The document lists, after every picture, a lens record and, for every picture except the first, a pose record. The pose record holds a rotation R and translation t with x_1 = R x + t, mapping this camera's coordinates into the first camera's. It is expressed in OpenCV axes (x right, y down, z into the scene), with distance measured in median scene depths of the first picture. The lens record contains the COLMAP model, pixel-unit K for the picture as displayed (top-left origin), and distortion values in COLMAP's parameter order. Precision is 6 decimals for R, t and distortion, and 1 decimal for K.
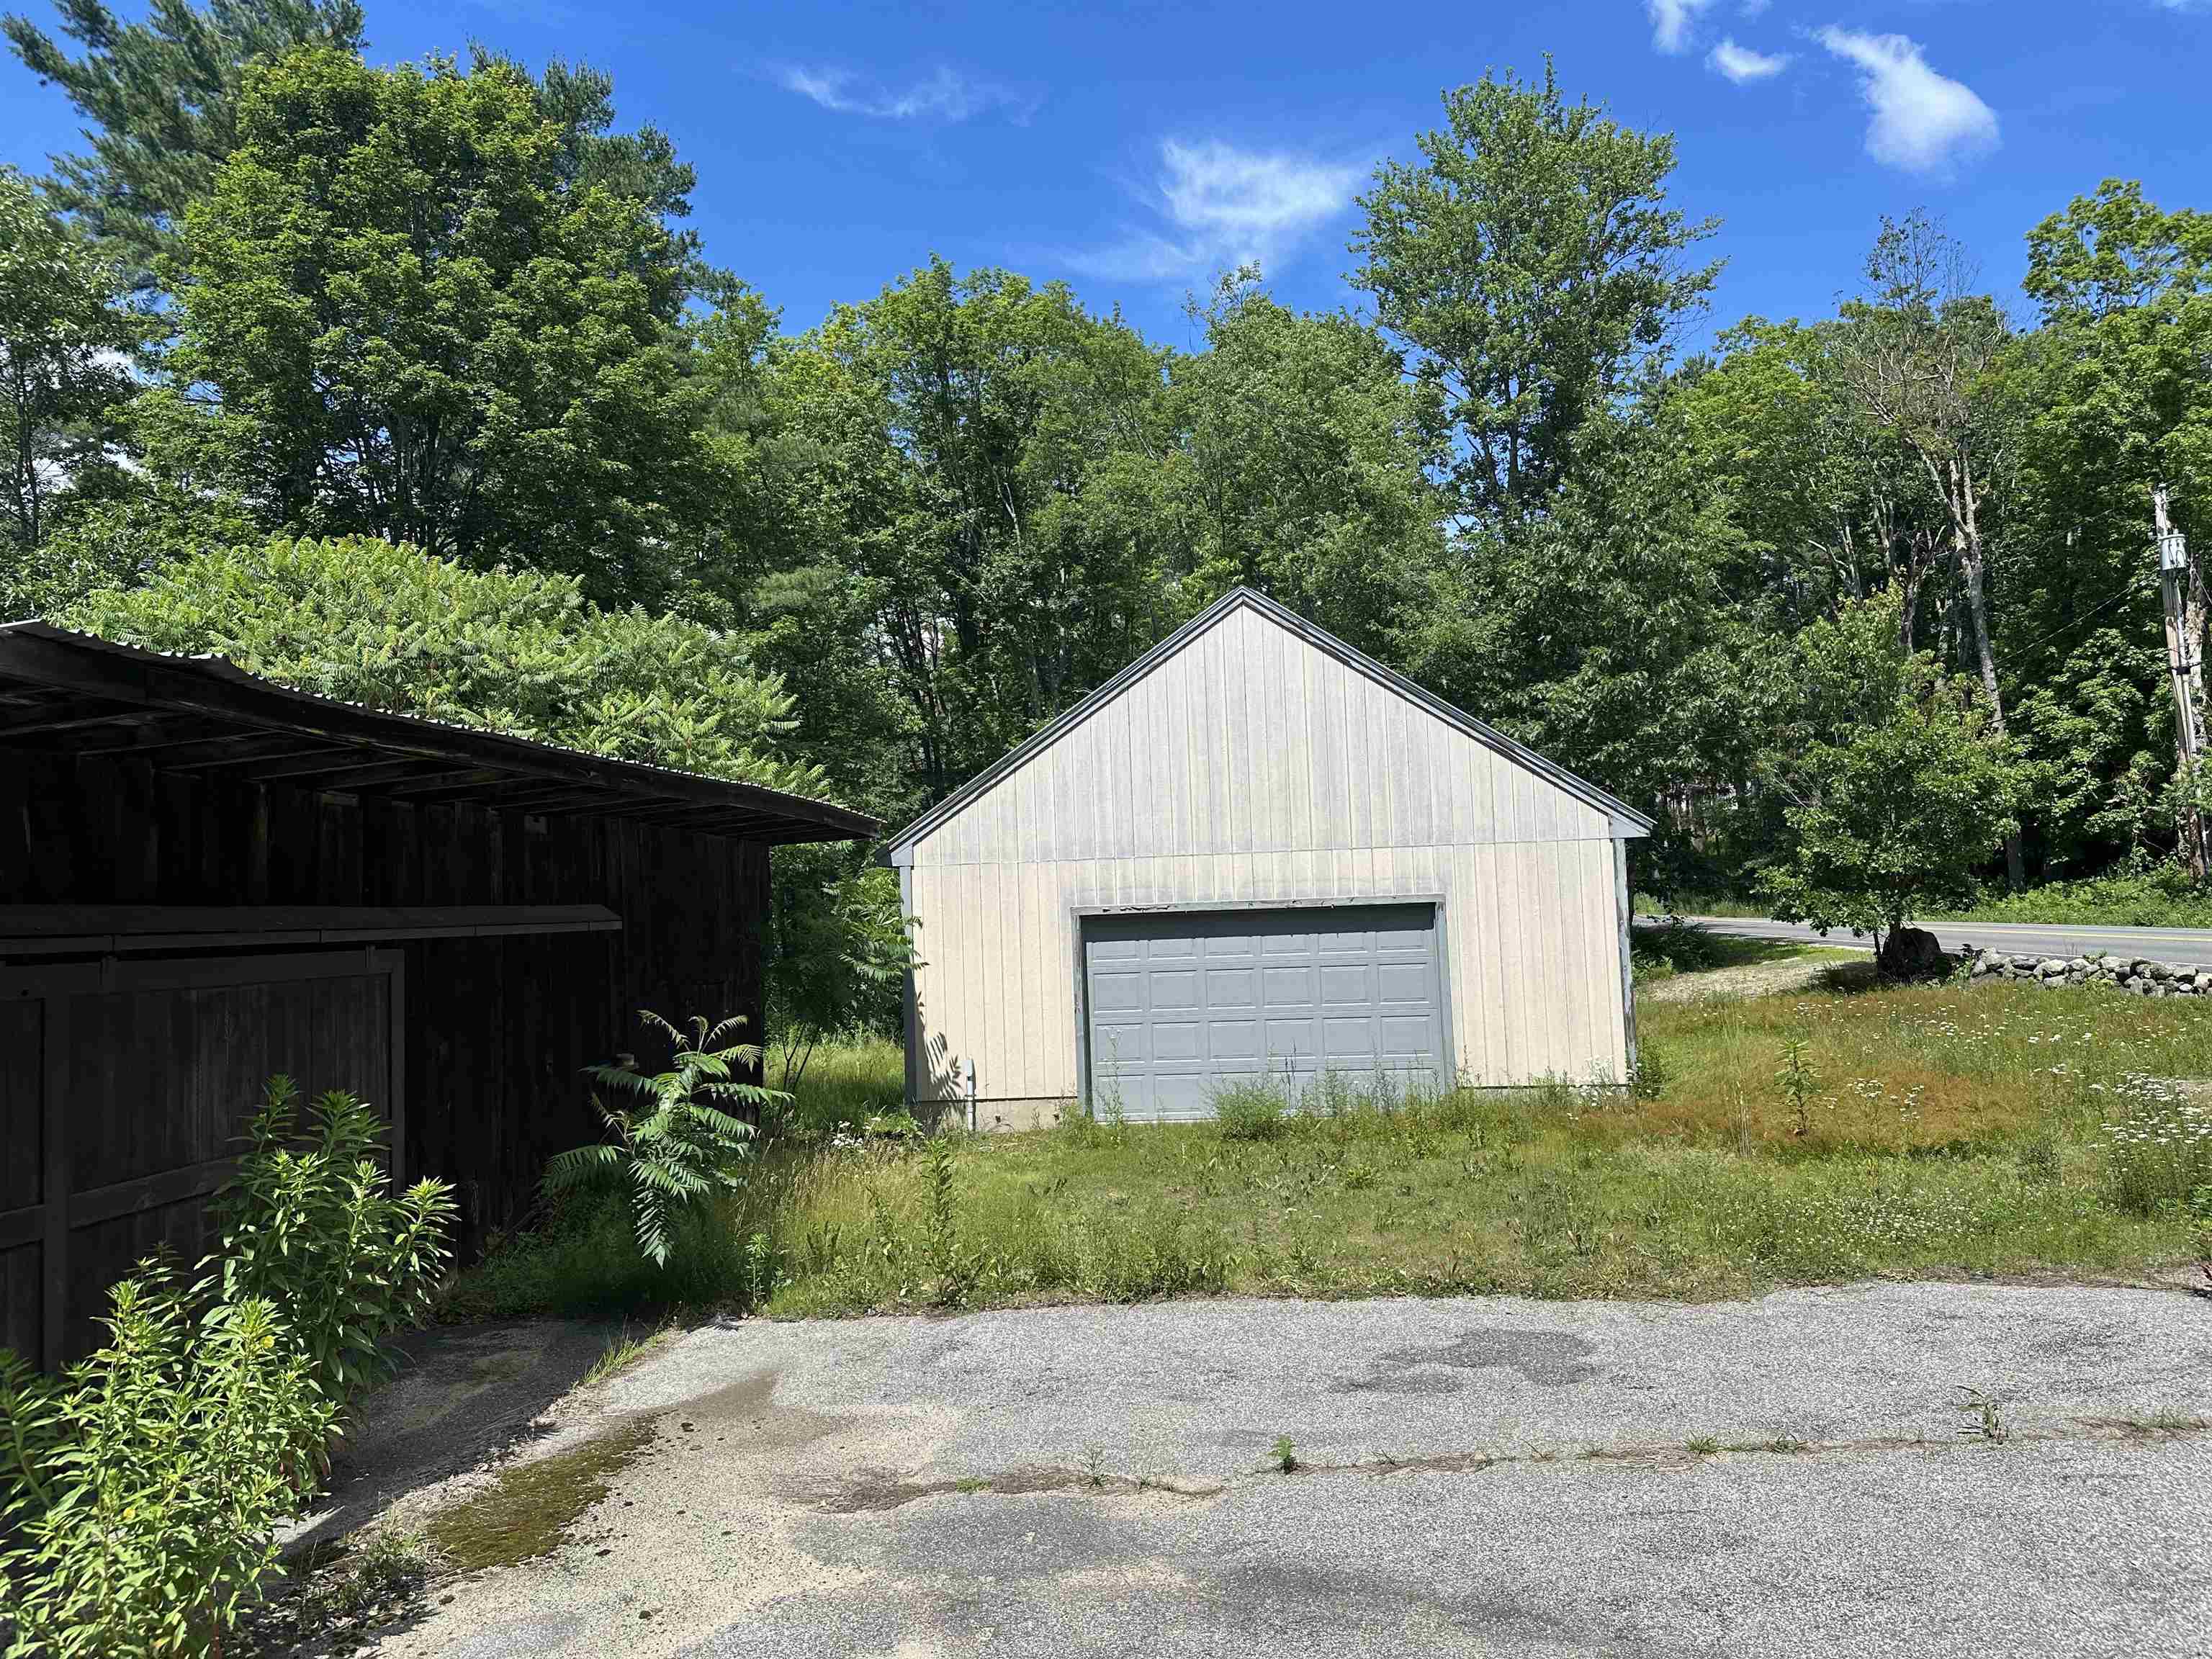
lens RADIAL K [[1523.9, 0, 1105.9], [0, 1523.9, 819.4], [0, 0, 1]] dist [0.105584, -0.118399]
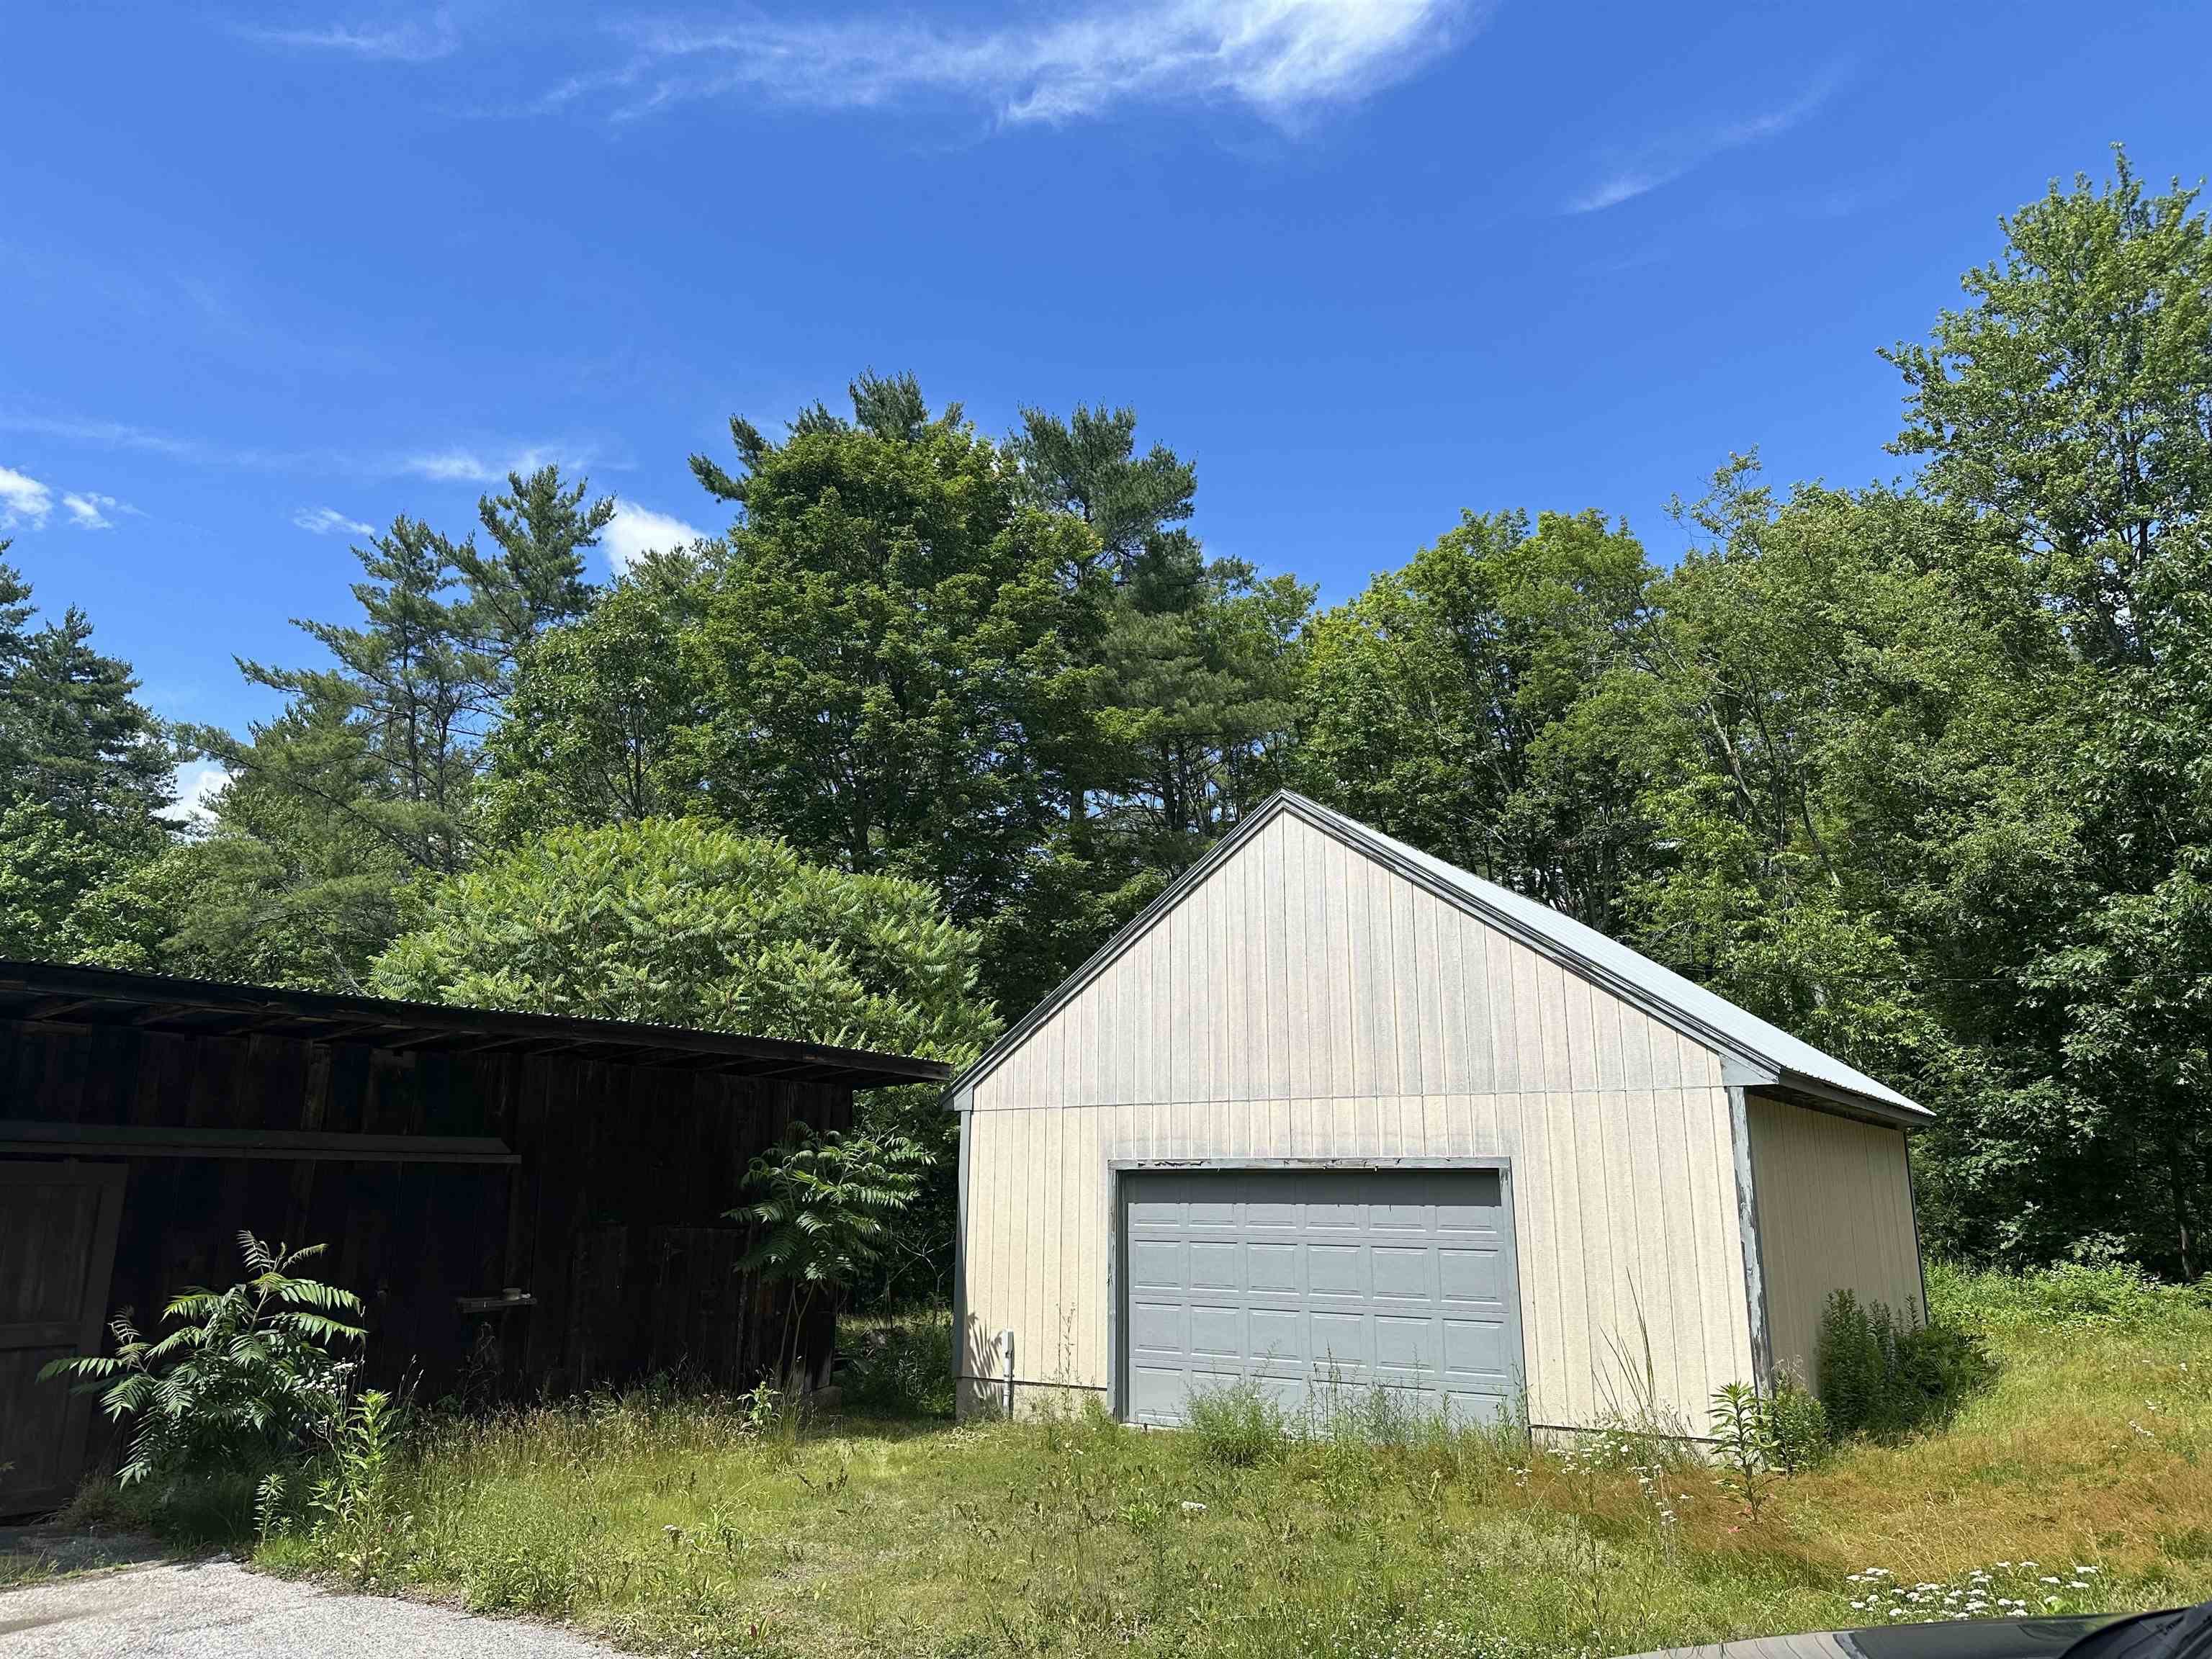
lens RADIAL K [[1523.9, 0, 1105.9], [0, 1523.9, 819.4], [0, 0, 1]] dist [0.105584, -0.118399]
pose [[0.871996, -0.077884, -0.483277, 0.423431], [-0.008358, 0.984749, -0.173780, 0.017214], [0.489441, 0.155575, 0.858046, 0.202928]]
